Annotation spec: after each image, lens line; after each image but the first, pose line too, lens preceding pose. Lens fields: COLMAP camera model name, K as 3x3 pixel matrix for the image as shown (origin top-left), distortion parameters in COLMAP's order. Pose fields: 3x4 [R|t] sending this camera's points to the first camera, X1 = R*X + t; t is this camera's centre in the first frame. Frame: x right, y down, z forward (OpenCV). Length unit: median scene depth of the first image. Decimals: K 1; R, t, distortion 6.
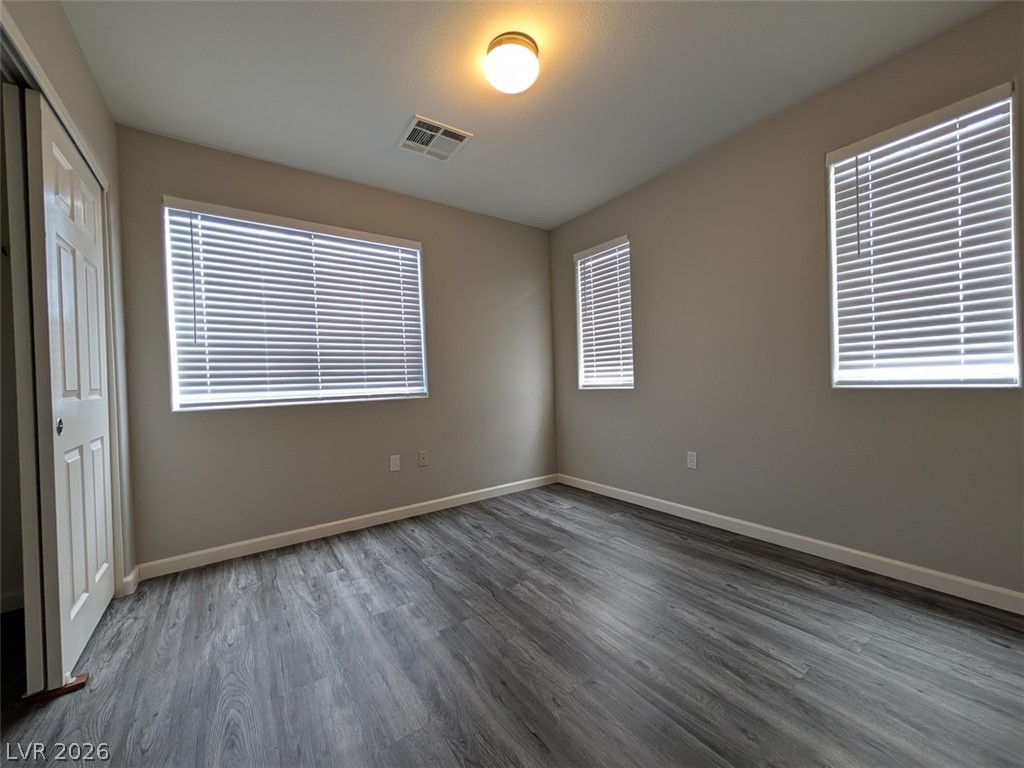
lens RADIAL K [[394.7, 0, 512.4], [0, 394.7, 383.9], [0, 0, 1]] dist [-0.000568, 0.000316]
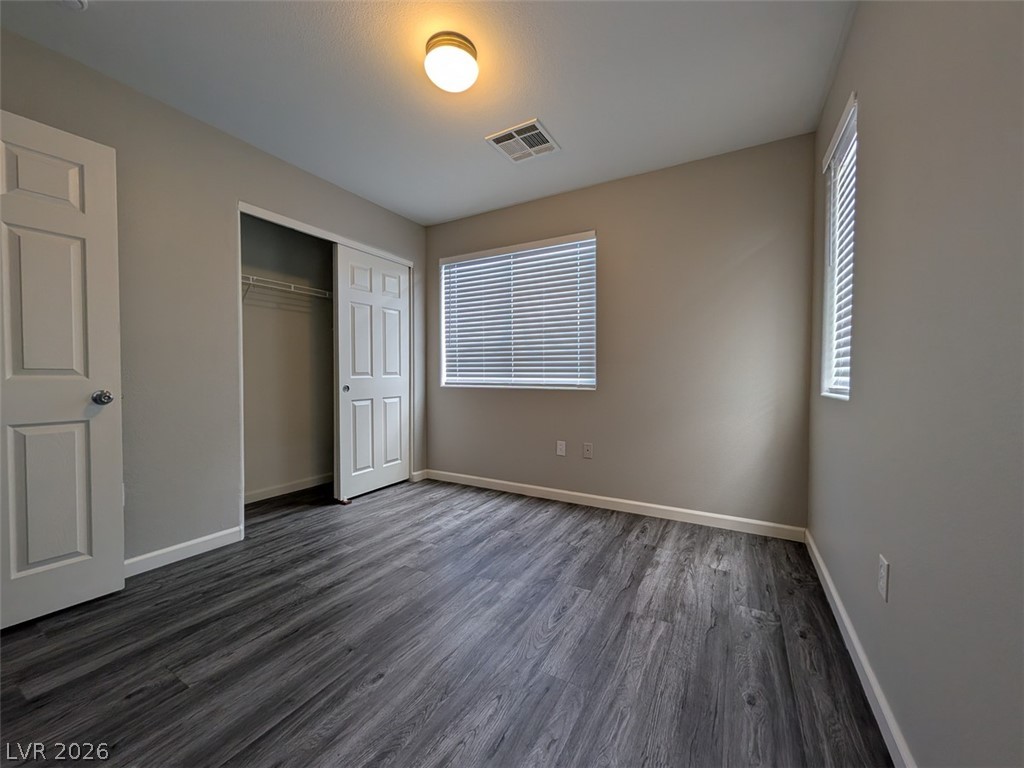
lens RADIAL K [[394.7, 0, 512.4], [0, 394.7, 383.9], [0, 0, 1]] dist [-0.000568, 0.000316]
pose [[0.425459, 0.054170, -0.903355, 0.702409], [-0.024885, 0.998530, 0.048156, -0.026696], [0.904636, 0.001991, 0.426181, 0.485742]]
